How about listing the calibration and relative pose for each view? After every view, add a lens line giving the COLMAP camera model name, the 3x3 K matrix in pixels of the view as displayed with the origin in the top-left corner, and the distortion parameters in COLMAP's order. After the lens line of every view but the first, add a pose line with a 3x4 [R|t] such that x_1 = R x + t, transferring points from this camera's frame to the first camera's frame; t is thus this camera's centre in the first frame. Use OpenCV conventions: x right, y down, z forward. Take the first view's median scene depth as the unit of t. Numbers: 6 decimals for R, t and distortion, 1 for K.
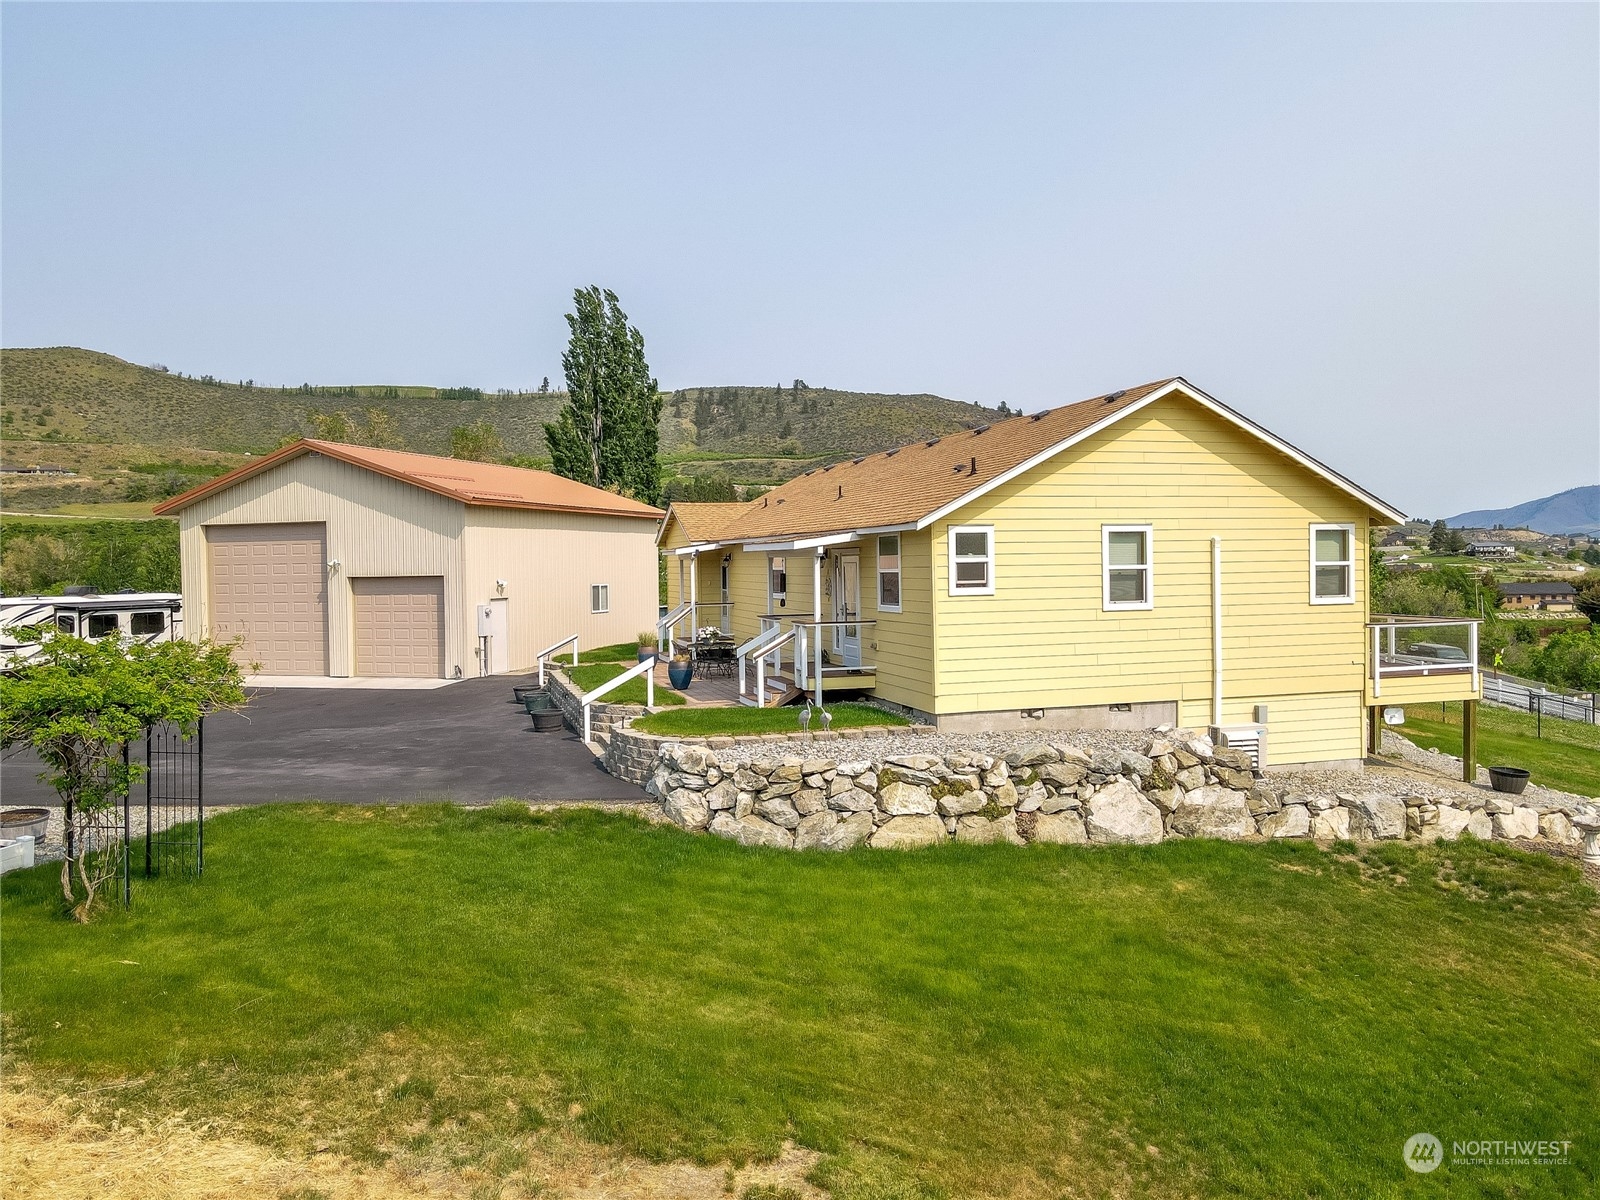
lens RADIAL K [[1171.5, 0, 775.8], [0, 1171.5, 589.7], [0, 0, 1]] dist [0.012052, 0.008811]
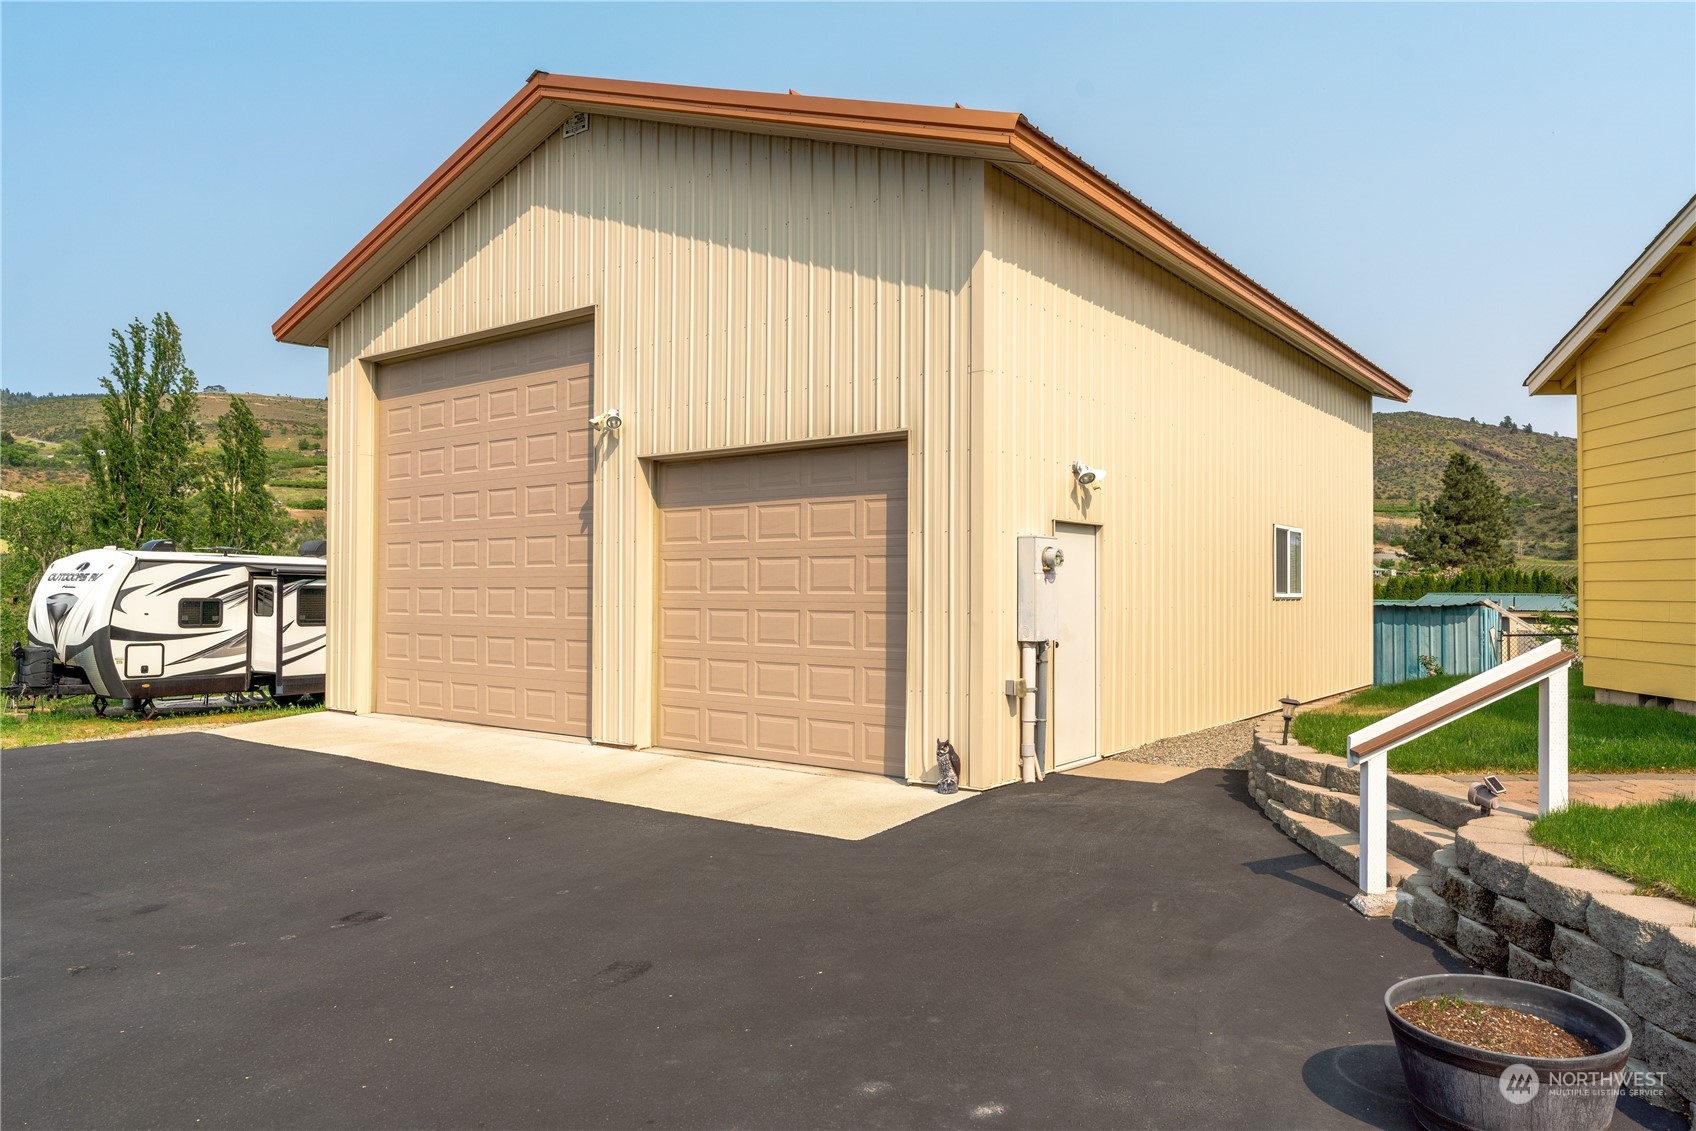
lens RADIAL K [[1110.8, 0, 852.1], [0, 1110.8, 570.8], [0, 0, 1]] dist [0.001597, -0.005723]
pose [[0.945903, 0.012193, -0.324220, -0.203195], [-0.024534, 0.999121, -0.034002, 0.032504], [0.323520, 0.040117, 0.945371, 0.724539]]
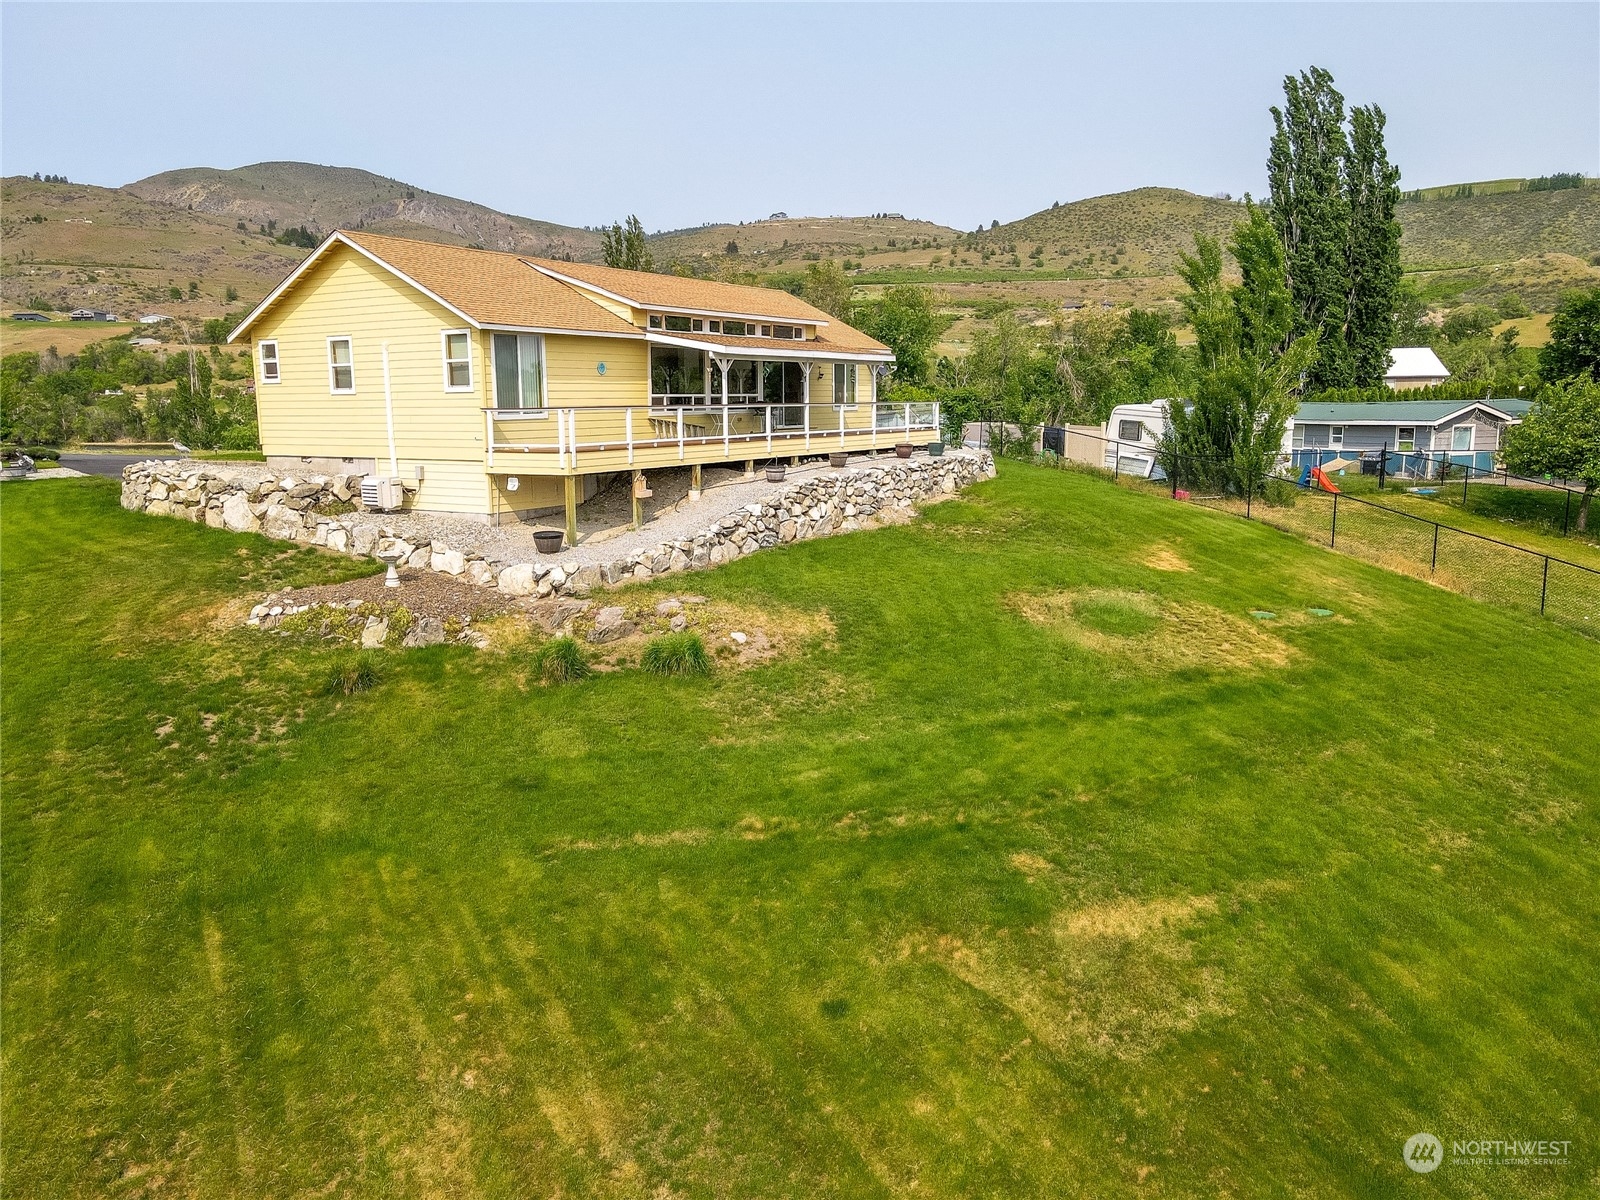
lens RADIAL K [[1171.5, 0, 790.3], [0, 1171.5, 594.0], [0, 0, 1]] dist [0.012052, 0.008811]
pose [[0.656084, 0.129800, -0.743442, 1.100708], [-0.017134, 0.987406, 0.157274, 0.014224], [0.754493, -0.090447, 0.650046, 0.263800]]
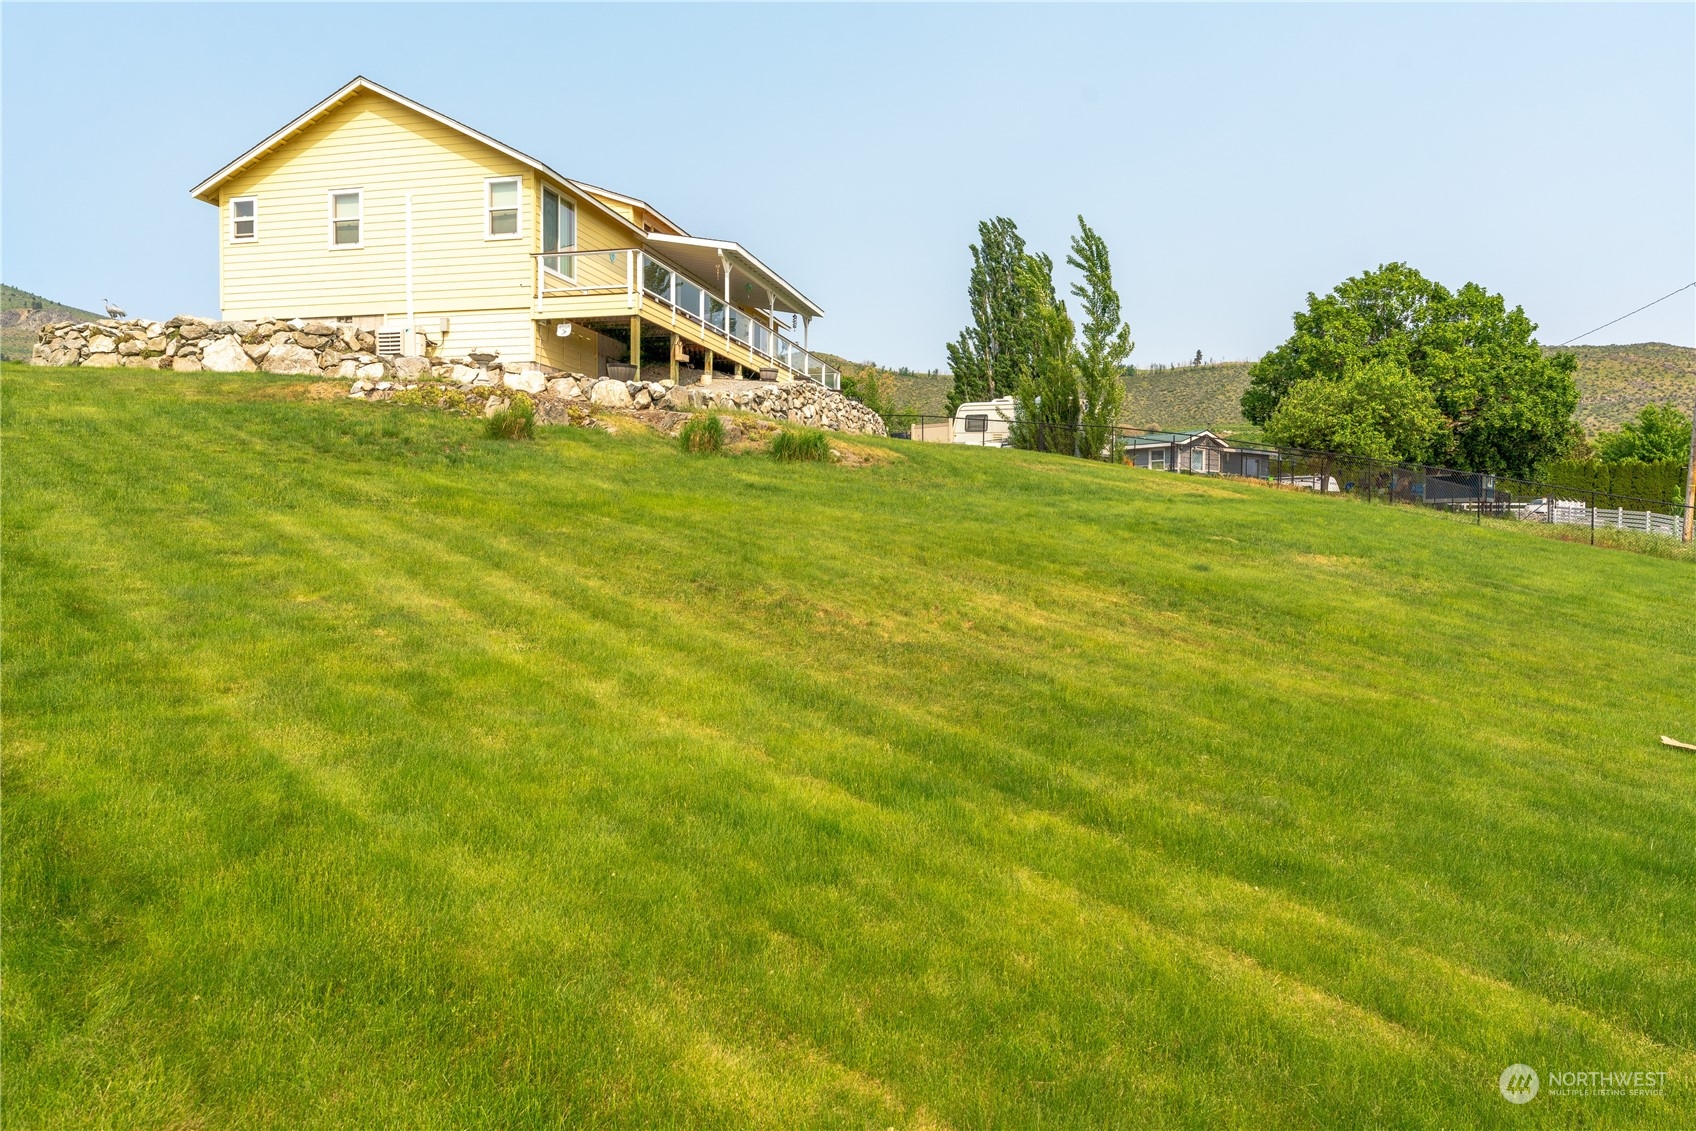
lens RADIAL K [[1110.8, 0, 848.7], [0, 1110.8, 572.7], [0, 0, 1]] dist [0.001597, -0.005723]
pose [[0.866137, 0.035362, -0.498553, 0.916311], [-0.031432, 0.999373, 0.016279, 0.222887], [0.498817, 0.001571, 0.866706, 0.083602]]
